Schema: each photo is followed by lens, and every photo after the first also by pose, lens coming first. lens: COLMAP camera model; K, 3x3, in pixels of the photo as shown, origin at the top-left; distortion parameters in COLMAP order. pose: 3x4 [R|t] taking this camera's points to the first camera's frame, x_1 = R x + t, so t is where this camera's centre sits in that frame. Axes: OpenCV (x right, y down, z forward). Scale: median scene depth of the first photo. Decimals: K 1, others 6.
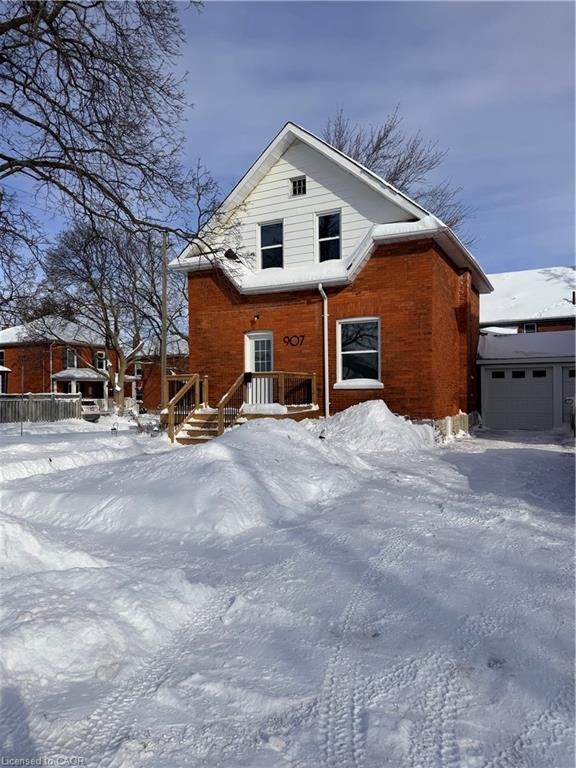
lens RADIAL K [[537.0, 0, 288.0], [0, 537.0, 384.0], [0, 0, 1]] dist [0.002095, 0.000232]
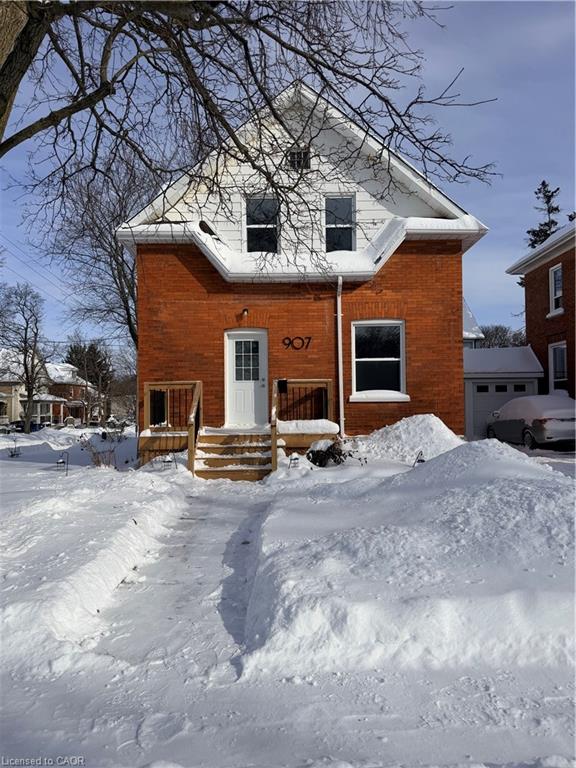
lens RADIAL K [[537.0, 0, 288.0], [0, 537.0, 384.0], [0, 0, 1]] dist [0.002095, 0.000232]
pose [[0.885529, 0.019653, 0.464169, -0.392120], [-0.002098, 0.999264, -0.038306, 0.013303], [-0.464580, 0.032947, 0.884918, 0.296328]]
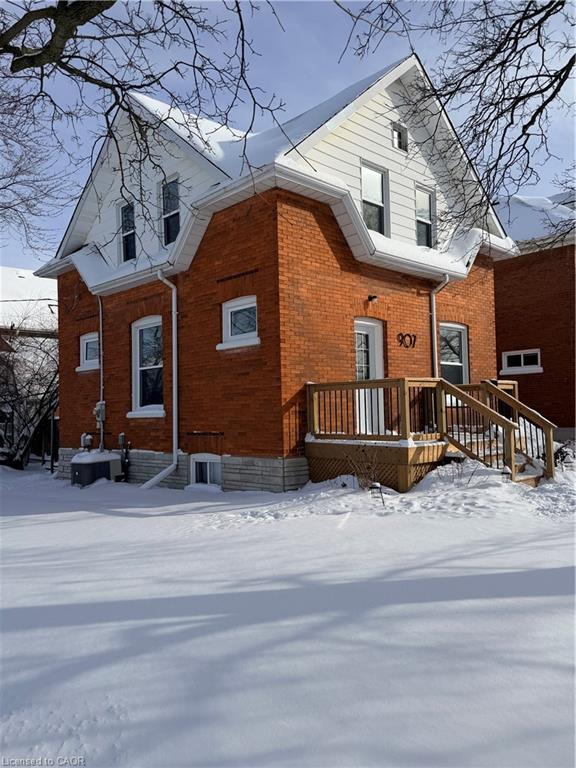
lens RADIAL K [[609.9, 0, 288.0], [0, 609.9, 384.0], [0, 0, 1]] dist [0.010566, 0.002190]
pose [[0.332908, 0.048995, 0.941686, -0.856107], [0.007447, 0.998481, -0.054583, 0.024098], [-0.942930, 0.025184, 0.332038, 0.909234]]
